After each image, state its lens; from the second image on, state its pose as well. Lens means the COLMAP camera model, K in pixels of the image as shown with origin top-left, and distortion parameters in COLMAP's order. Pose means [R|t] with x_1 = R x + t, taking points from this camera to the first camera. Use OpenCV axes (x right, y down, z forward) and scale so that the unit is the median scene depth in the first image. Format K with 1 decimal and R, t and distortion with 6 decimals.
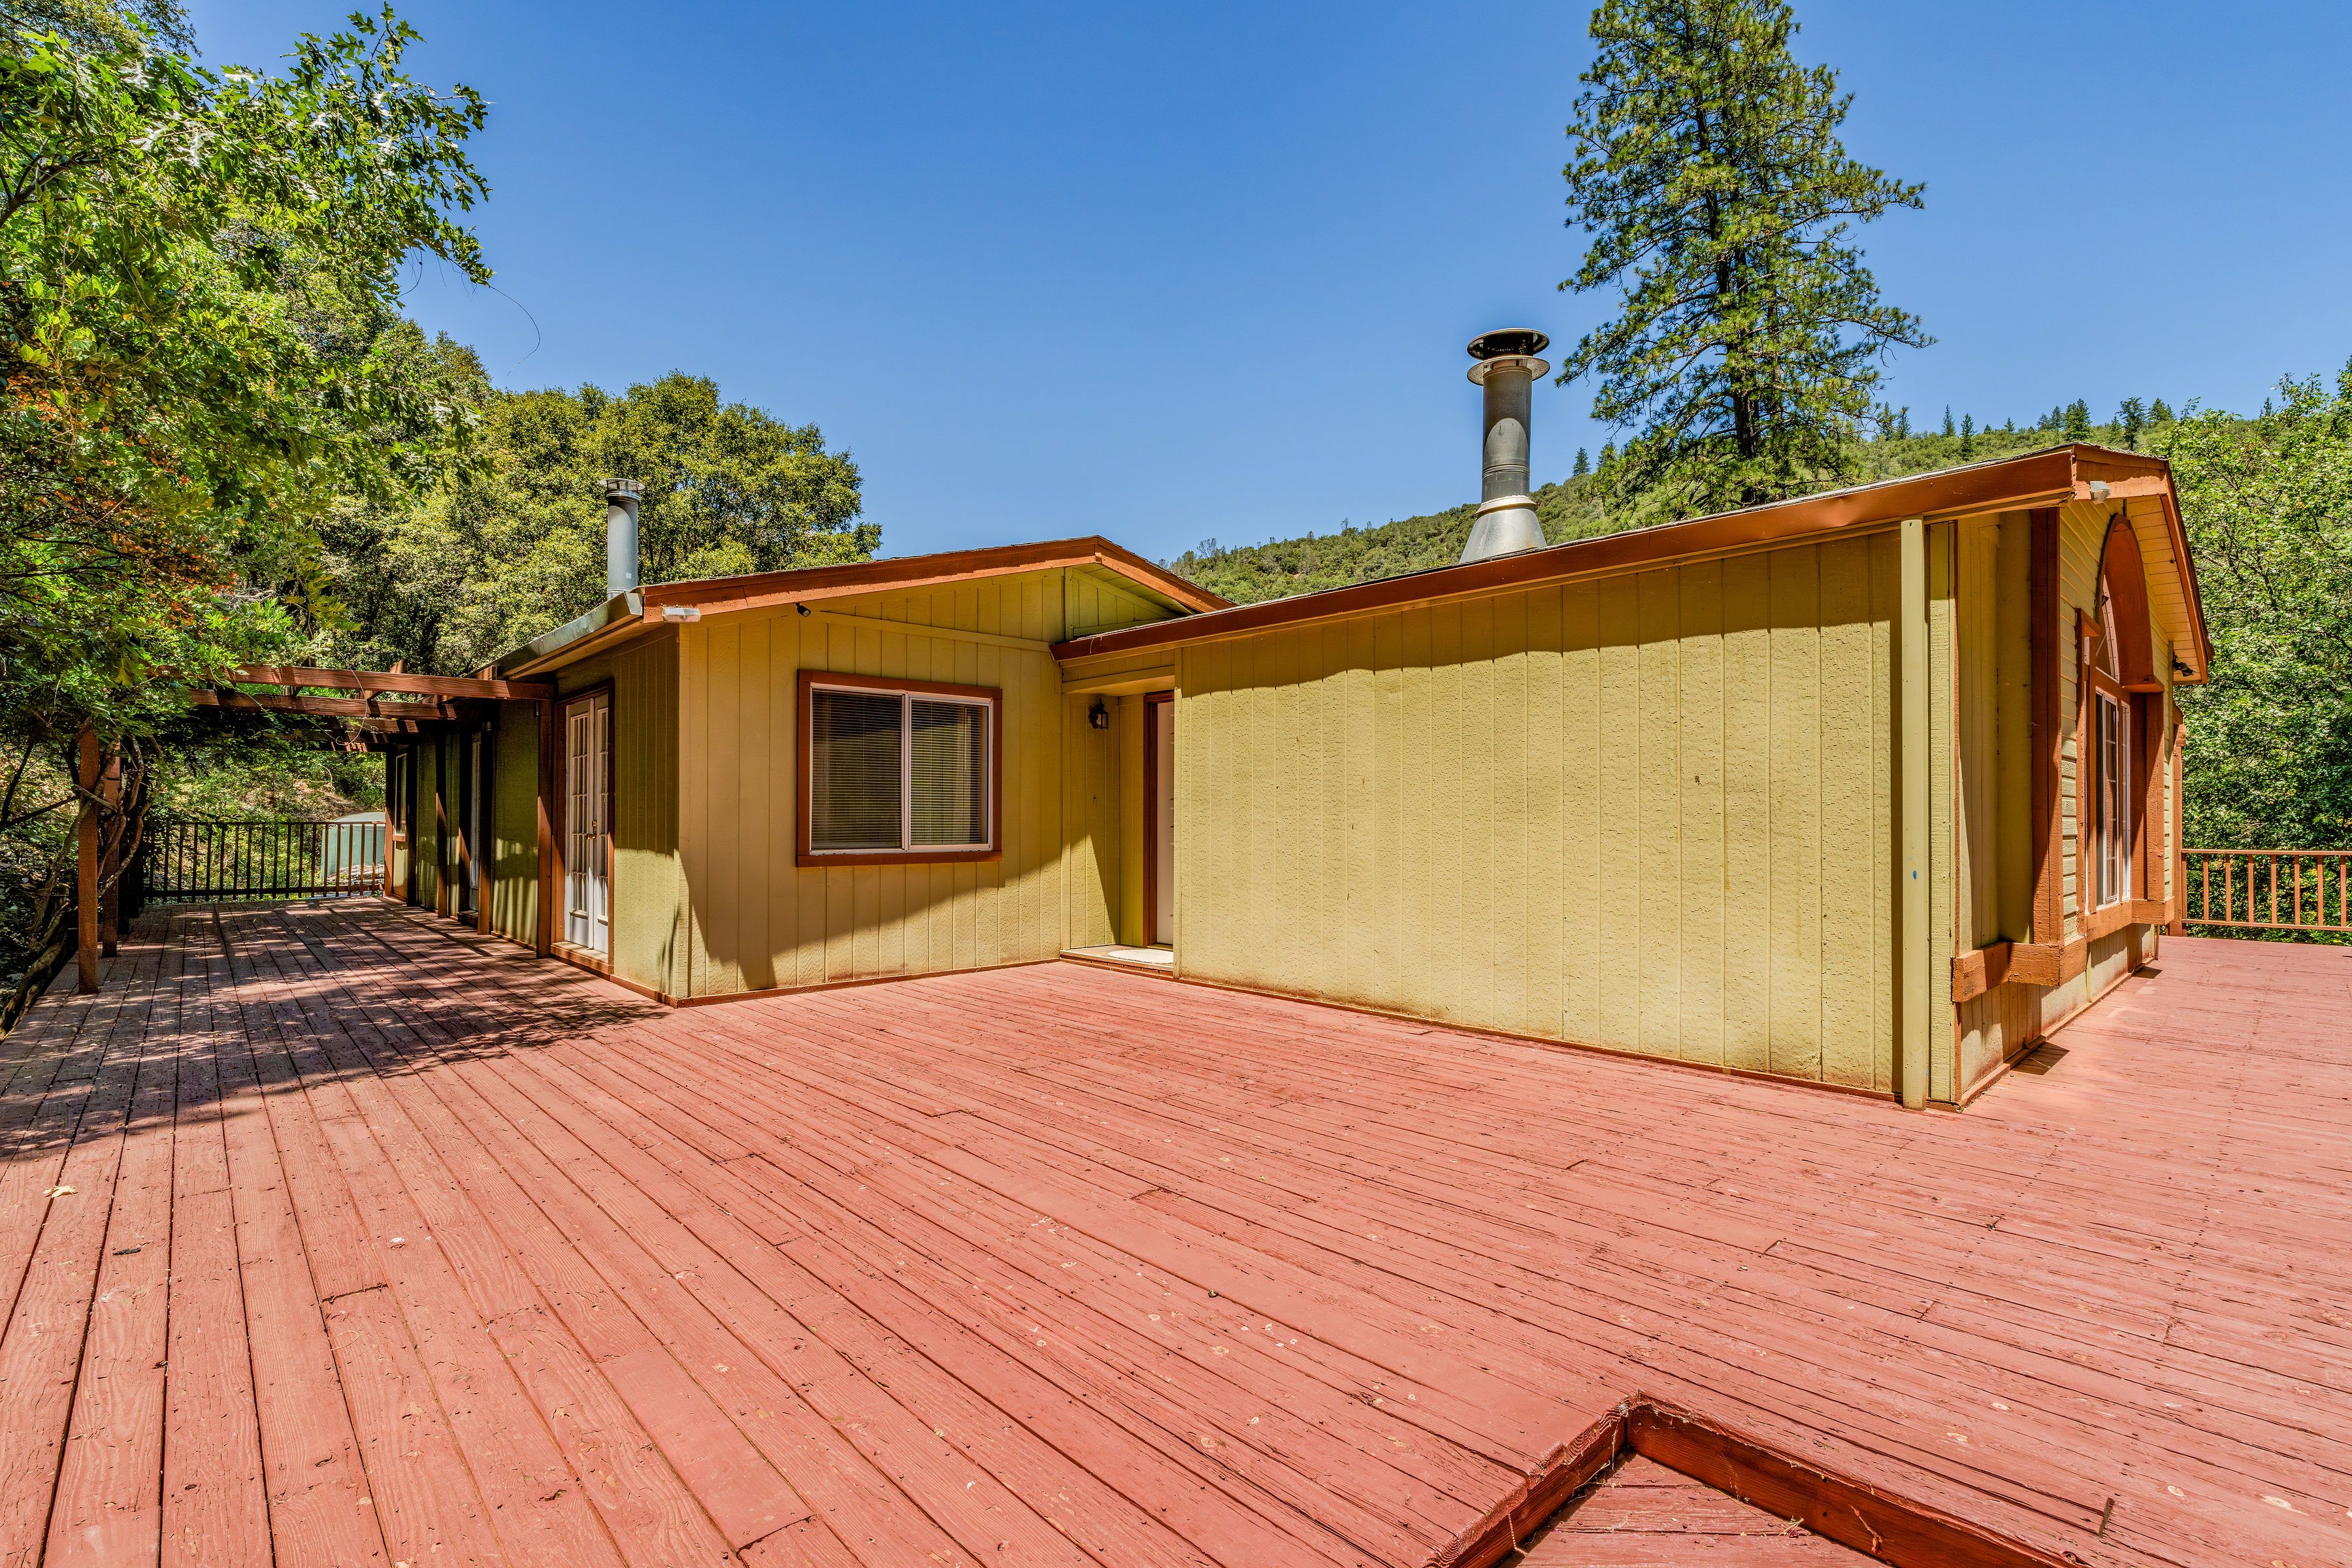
lens RADIAL K [[1052.2, 0, 1164.8], [0, 1052.2, 807.4], [0, 0, 1]] dist [-0.003871, 0.001469]
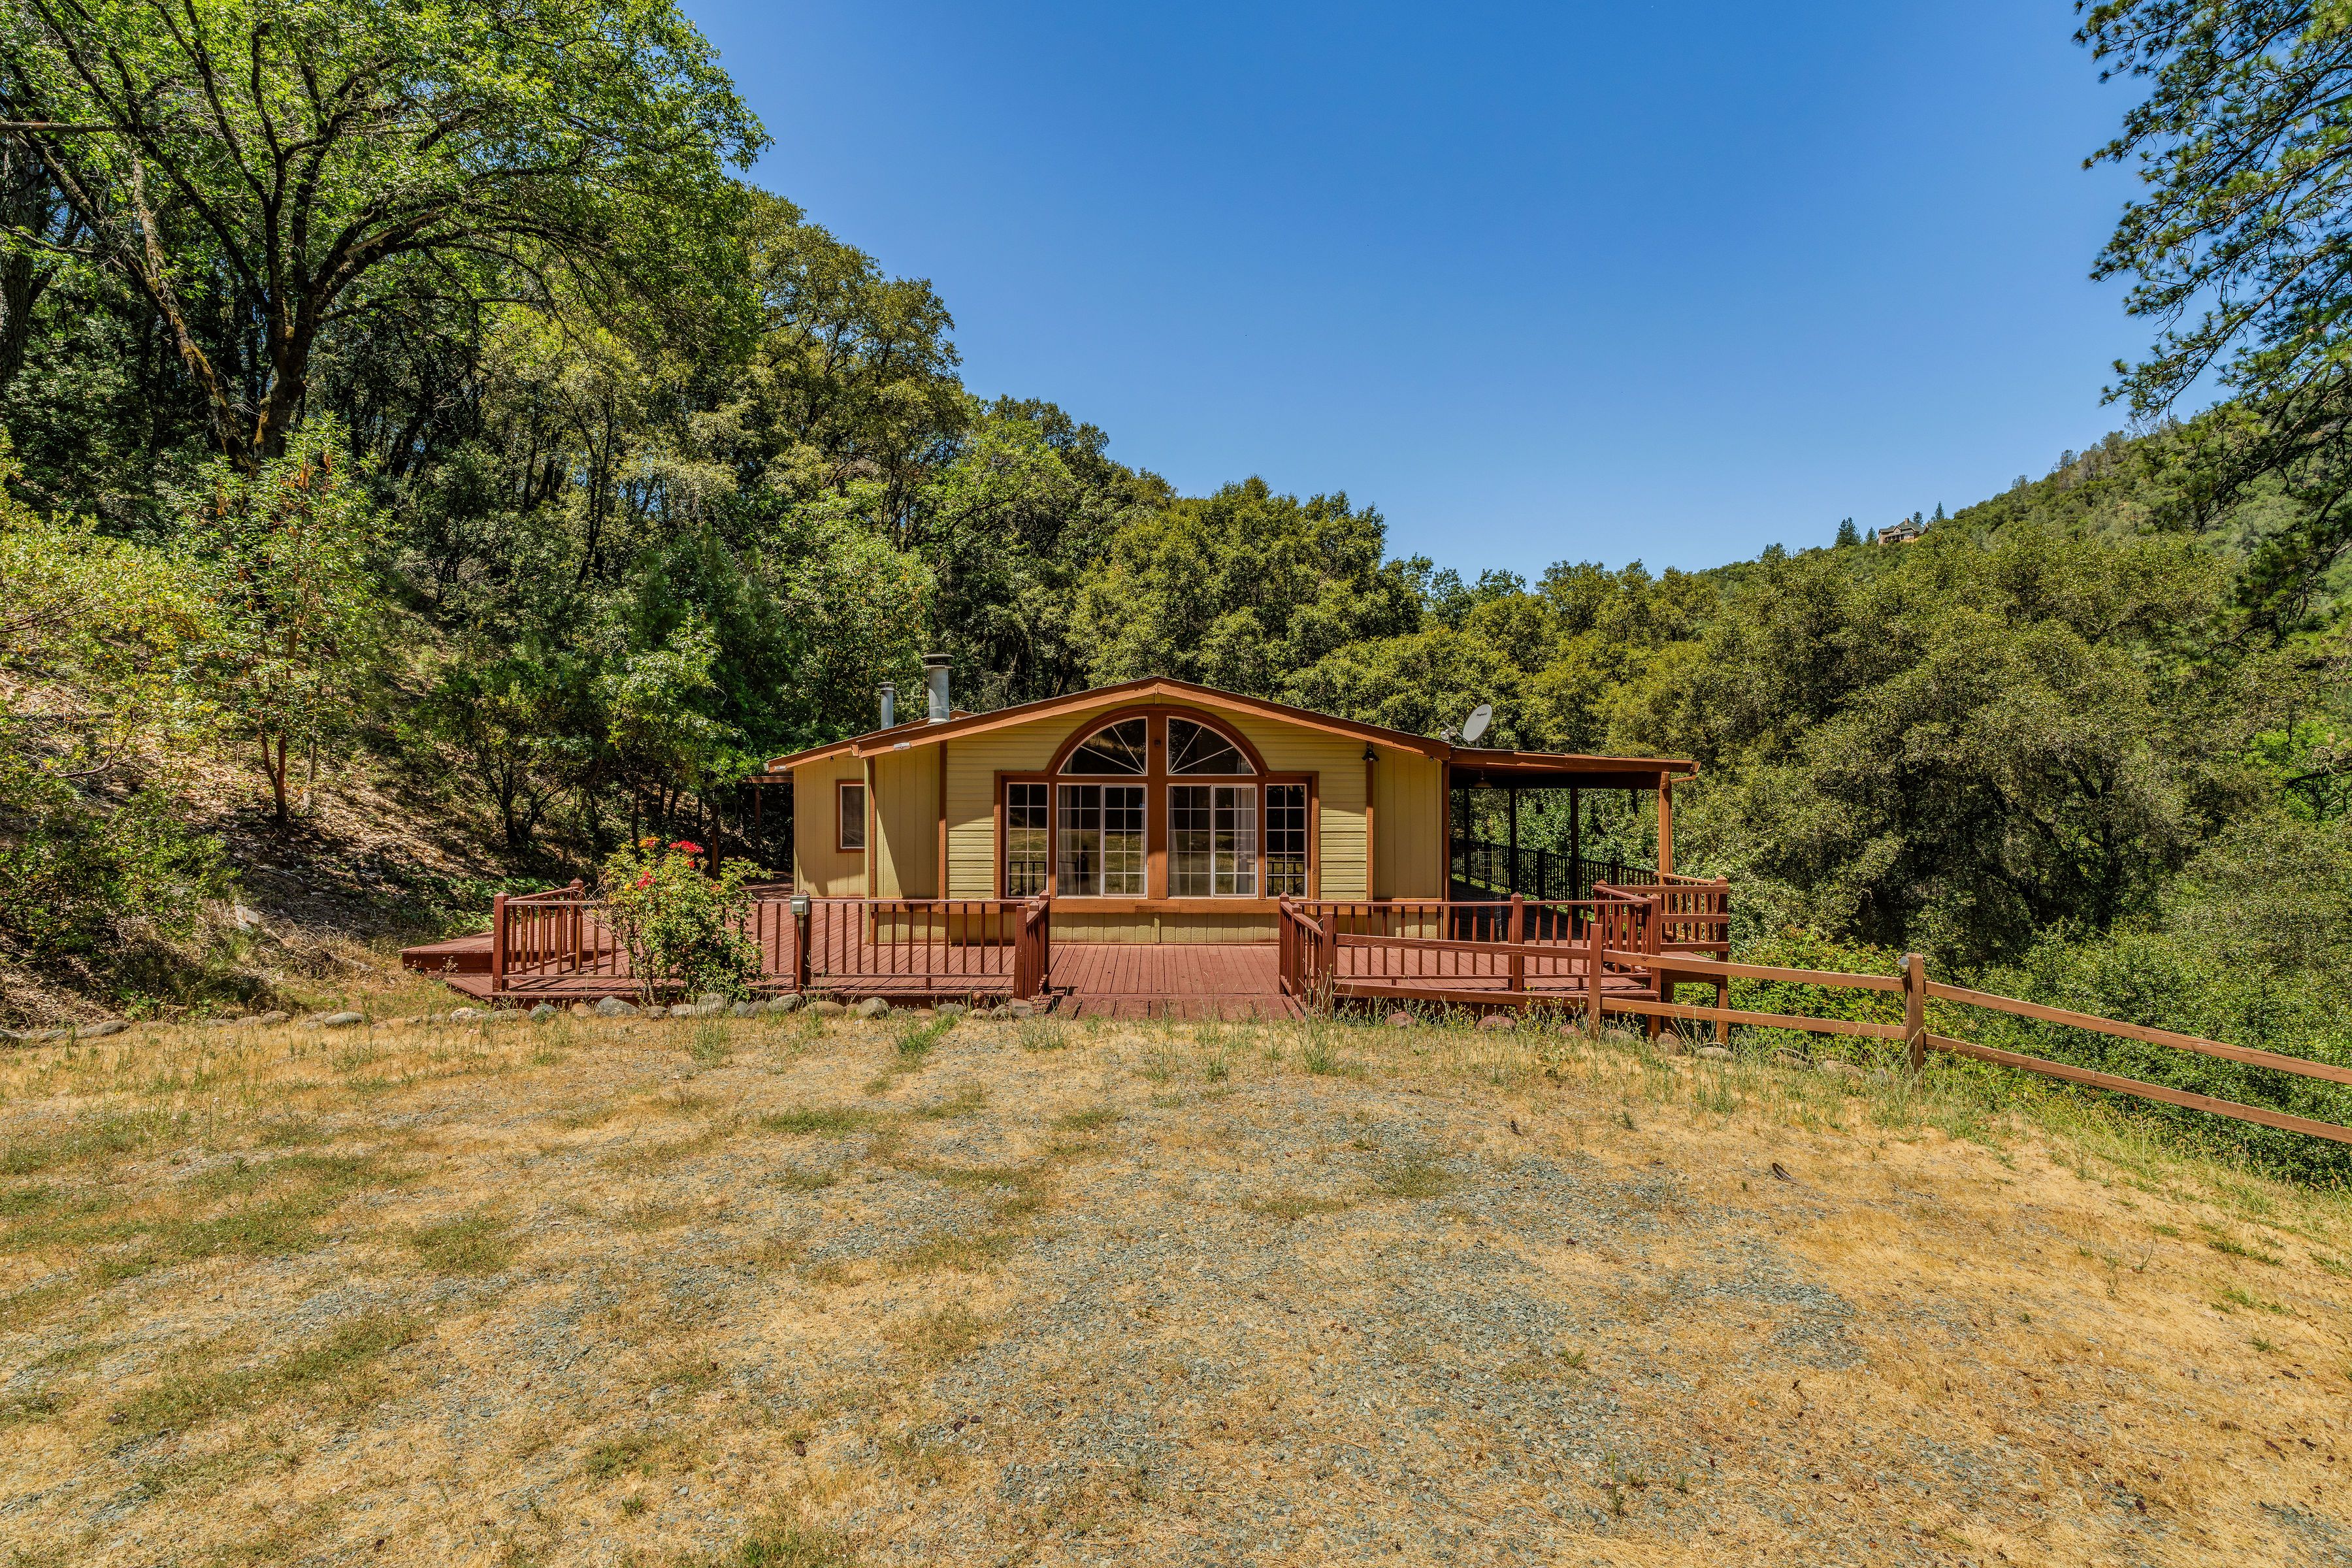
lens RADIAL K [[1069.6, 0, 1176.0], [0, 1069.6, 784.0], [0, 0, 1]] dist [-0.002560, 0.000376]
pose [[0.744841, -0.005314, -0.667221, 1.700968], [0.009547, 0.999951, 0.002694, -0.094567], [0.667173, -0.008377, 0.744855, -0.393670]]
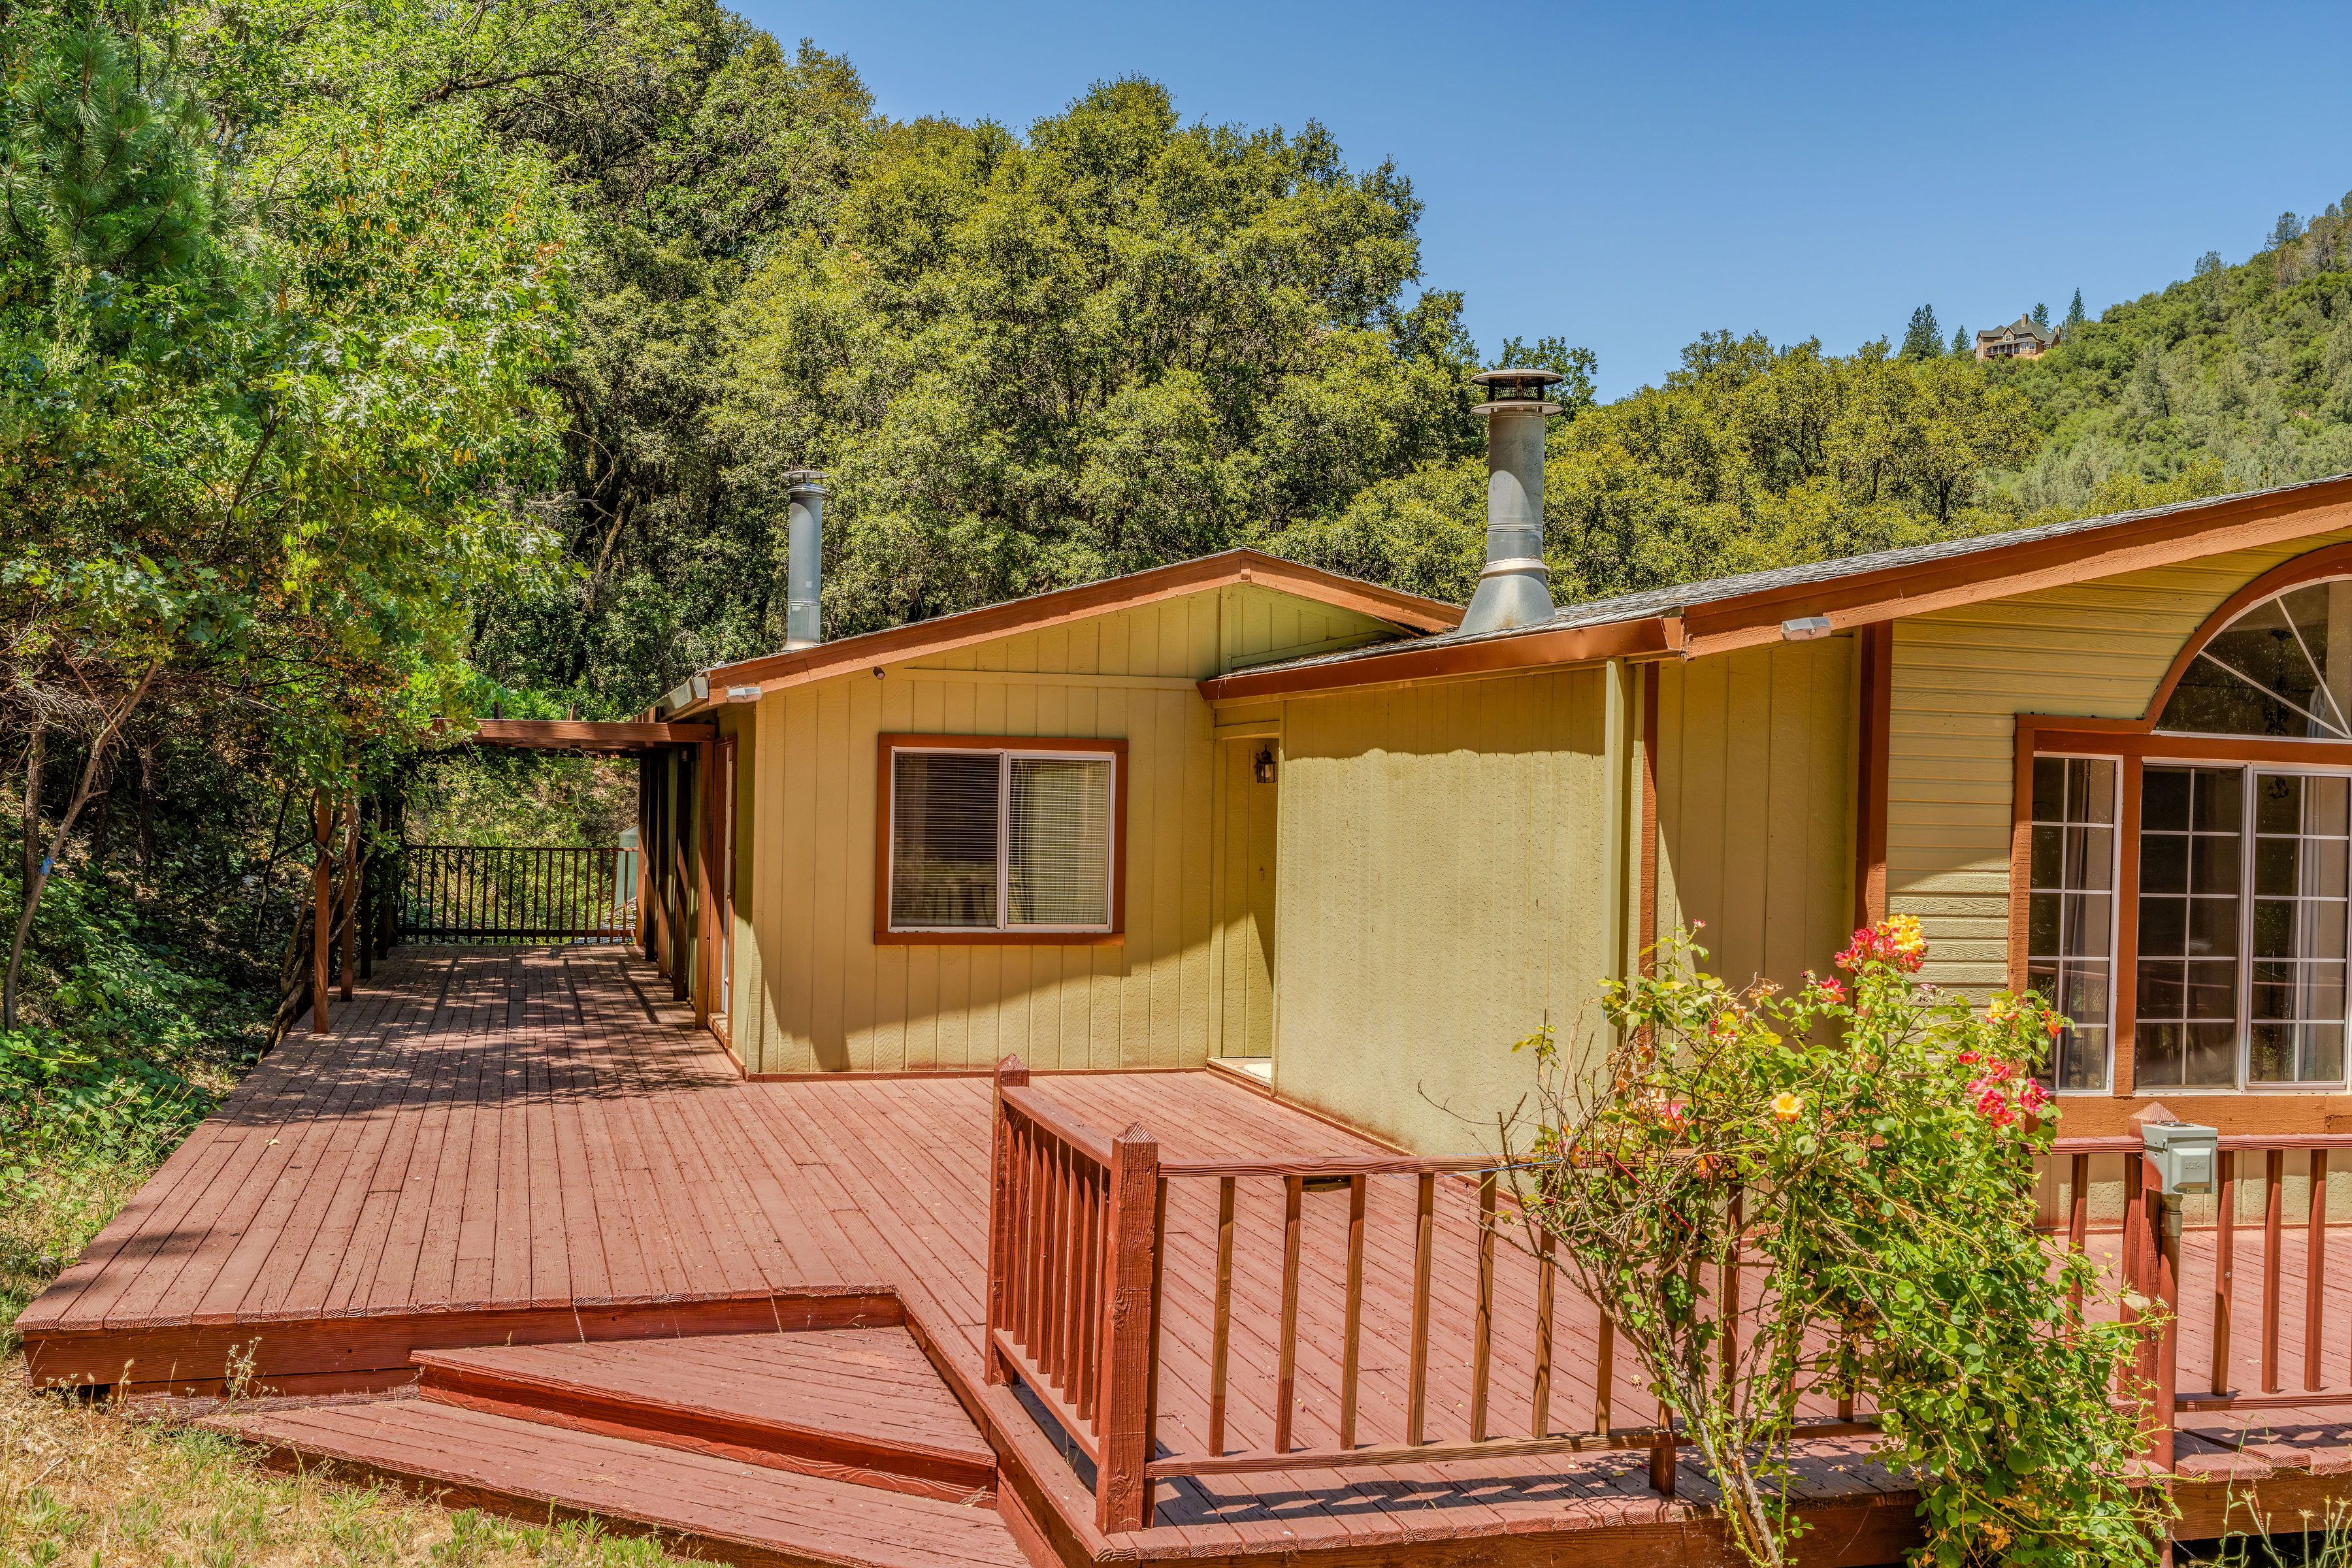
lens RADIAL K [[2274.0, 0, 1190.7], [0, 2274.0, 795.1], [0, 0, 1]] dist [0.016952, -0.014926]
pose [[0.894510, 0.016140, -0.446756, 0.652687], [-0.015062, 0.999869, 0.005964, -0.075009], [0.446793, 0.001394, 0.894636, -0.556264]]
